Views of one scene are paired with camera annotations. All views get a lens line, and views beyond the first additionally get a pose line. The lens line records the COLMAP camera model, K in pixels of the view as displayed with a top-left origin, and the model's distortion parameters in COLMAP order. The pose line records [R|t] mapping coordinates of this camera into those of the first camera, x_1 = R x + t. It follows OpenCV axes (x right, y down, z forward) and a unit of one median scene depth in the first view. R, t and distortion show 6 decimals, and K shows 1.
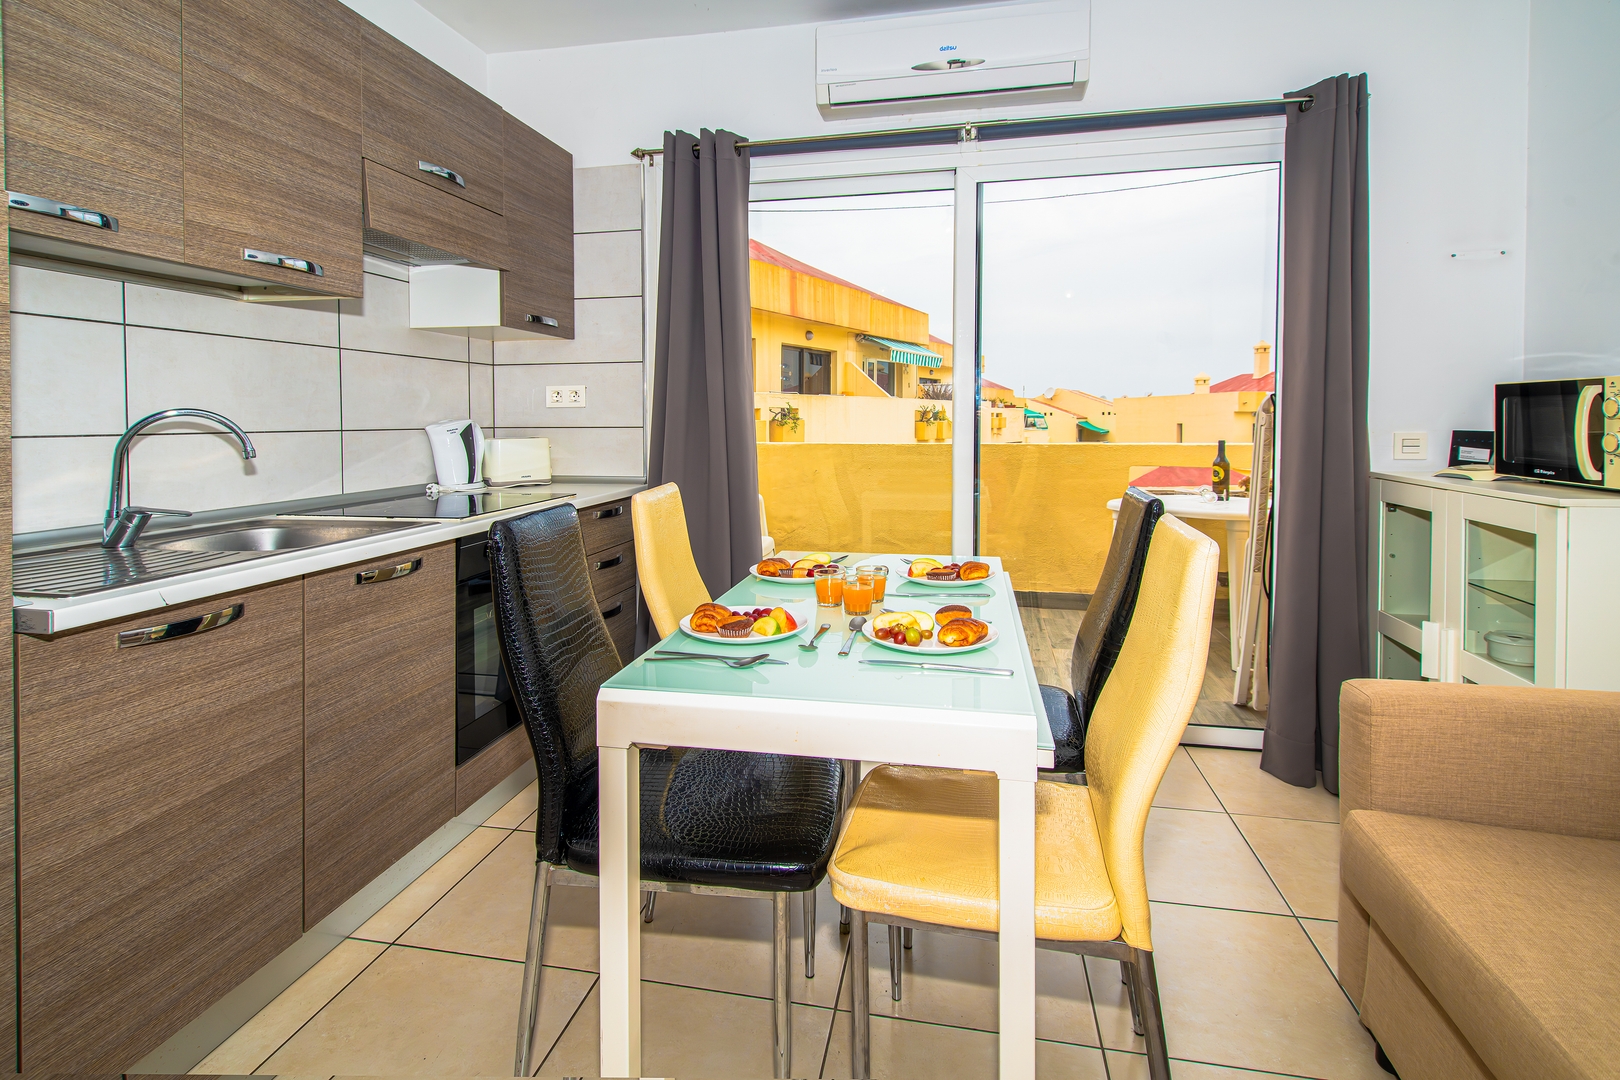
lens RADIAL K [[777.3, 0, 807.8], [0, 777.3, 423.7], [0, 0, 1]] dist [0.001188, -0.001276]
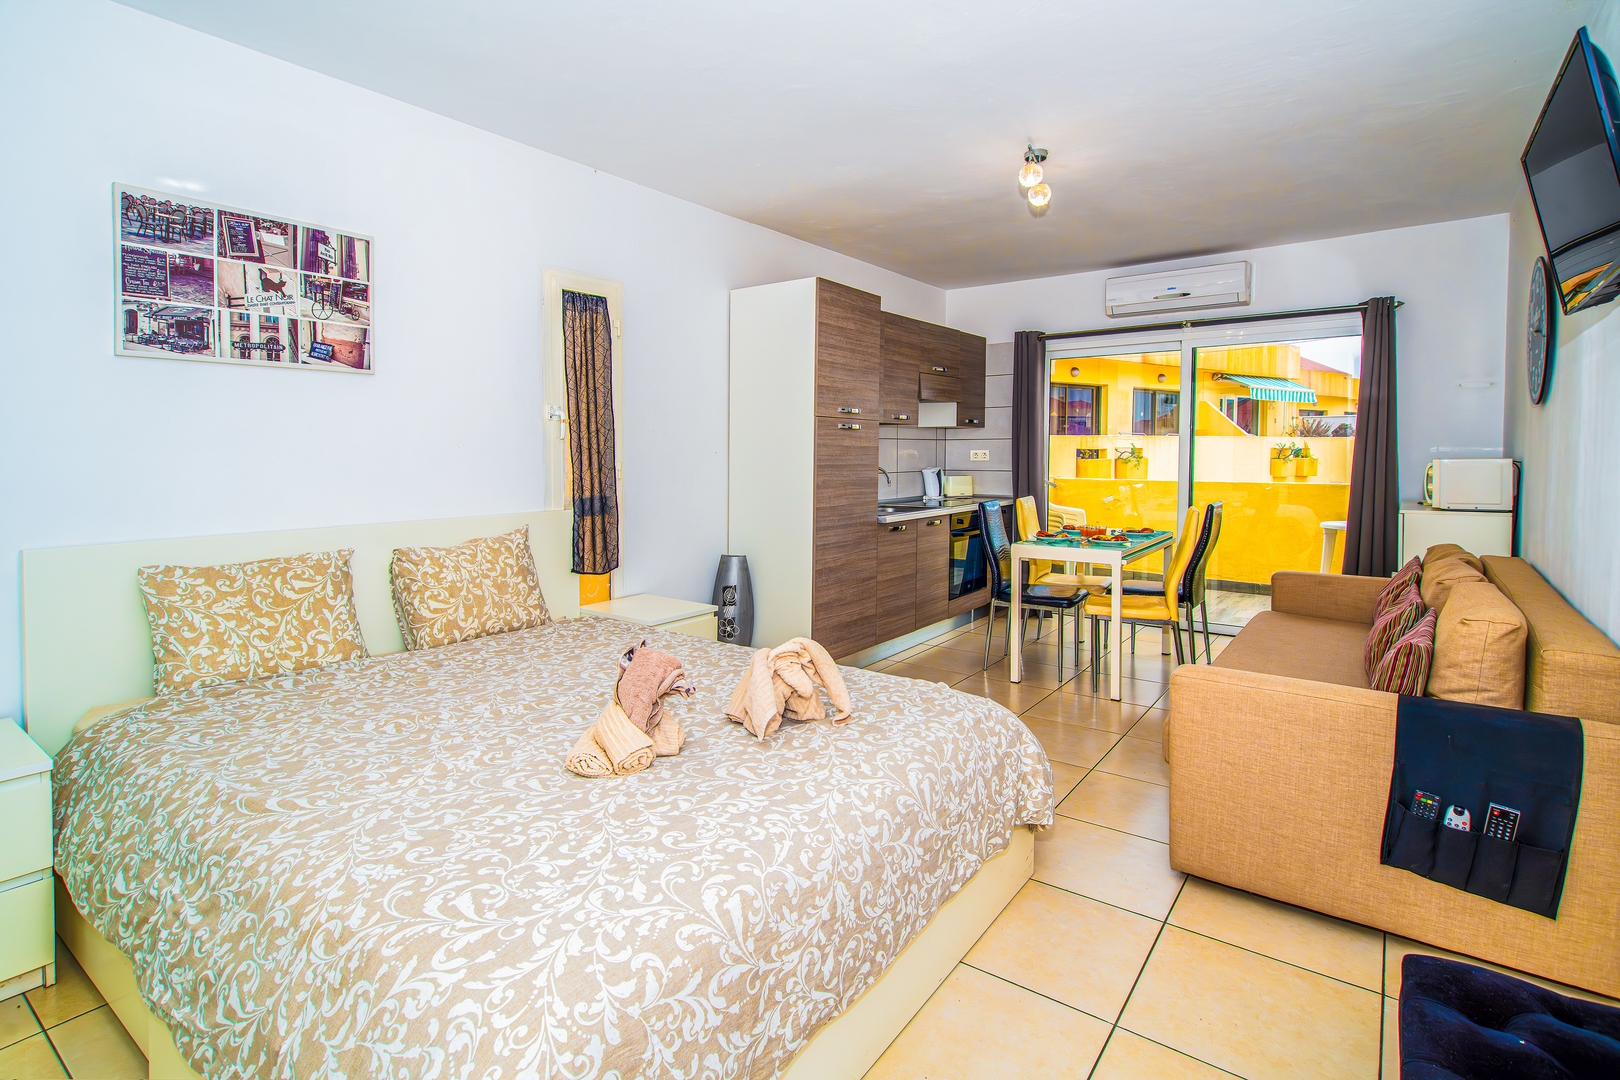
lens RADIAL K [[802.2, 0, 804.9], [0, 802.2, 494.2], [0, 0, 1]] dist [0.001834, -0.001656]
pose [[0.902100, 0.020979, -0.431016, 0.229324], [0.000021, 0.998815, 0.048660, -0.045400], [0.431526, -0.043905, 0.901031, -1.386097]]
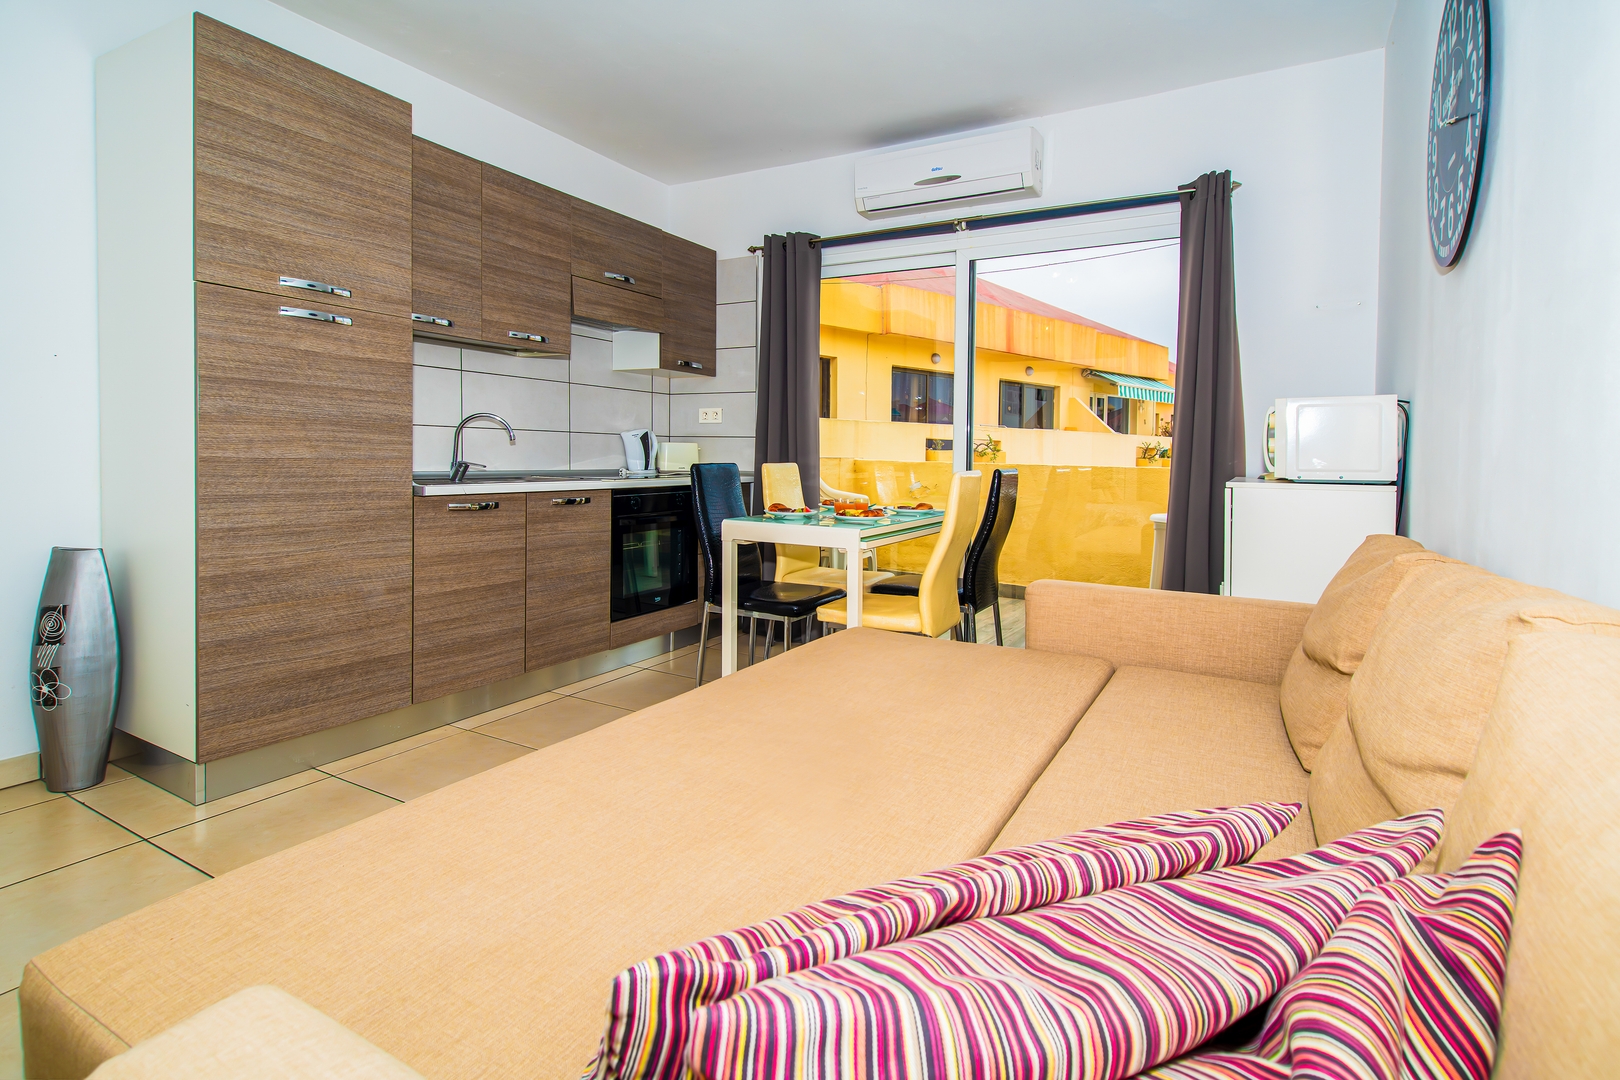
lens RADIAL K [[794.3, 0, 831.5], [0, 794.3, 475.4], [0, 0, 1]] dist [0.003604, 0.000121]
pose [[0.951364, 0.029020, -0.306700, 0.461987], [-0.024180, 0.999516, 0.019570, 0.053580], [0.307119, -0.011203, 0.951605, -0.452143]]
